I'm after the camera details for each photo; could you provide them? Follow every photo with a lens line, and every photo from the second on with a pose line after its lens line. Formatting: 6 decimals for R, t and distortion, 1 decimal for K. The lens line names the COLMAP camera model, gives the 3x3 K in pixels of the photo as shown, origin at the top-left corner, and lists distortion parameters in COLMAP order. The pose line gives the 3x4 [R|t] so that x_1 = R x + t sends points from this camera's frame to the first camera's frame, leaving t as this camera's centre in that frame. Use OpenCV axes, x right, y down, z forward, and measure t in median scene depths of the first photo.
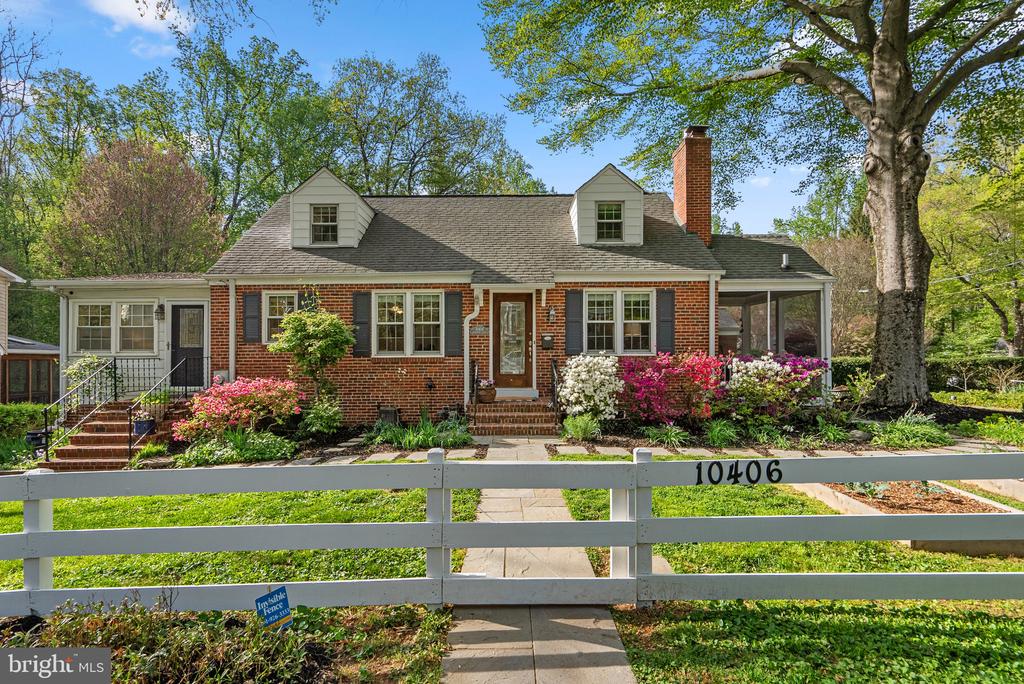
lens RADIAL K [[612.9, 0, 511.6], [0, 612.9, 340.8], [0, 0, 1]] dist [0.002377, 0.001958]
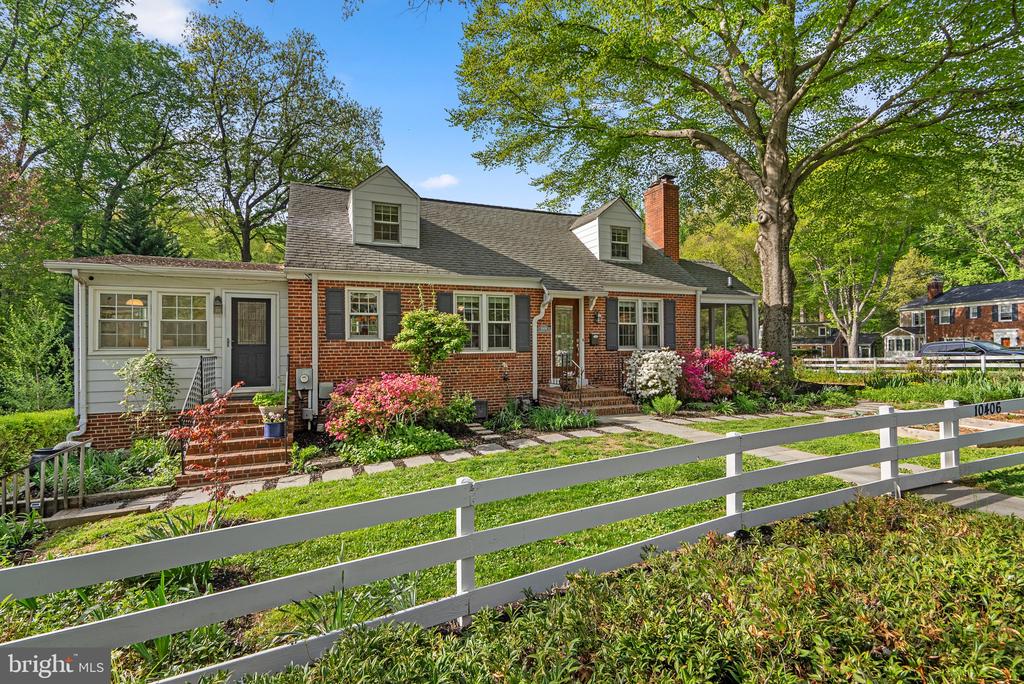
lens RADIAL K [[612.9, 0, 507.2], [0, 612.9, 341.7], [0, 0, 1]] dist [0.002377, 0.001958]
pose [[0.878779, 0.000931, 0.477228, -0.649966], [-0.002566, 0.999993, 0.002773, 0.003035], [-0.477222, -0.003662, 0.878775, 0.013893]]
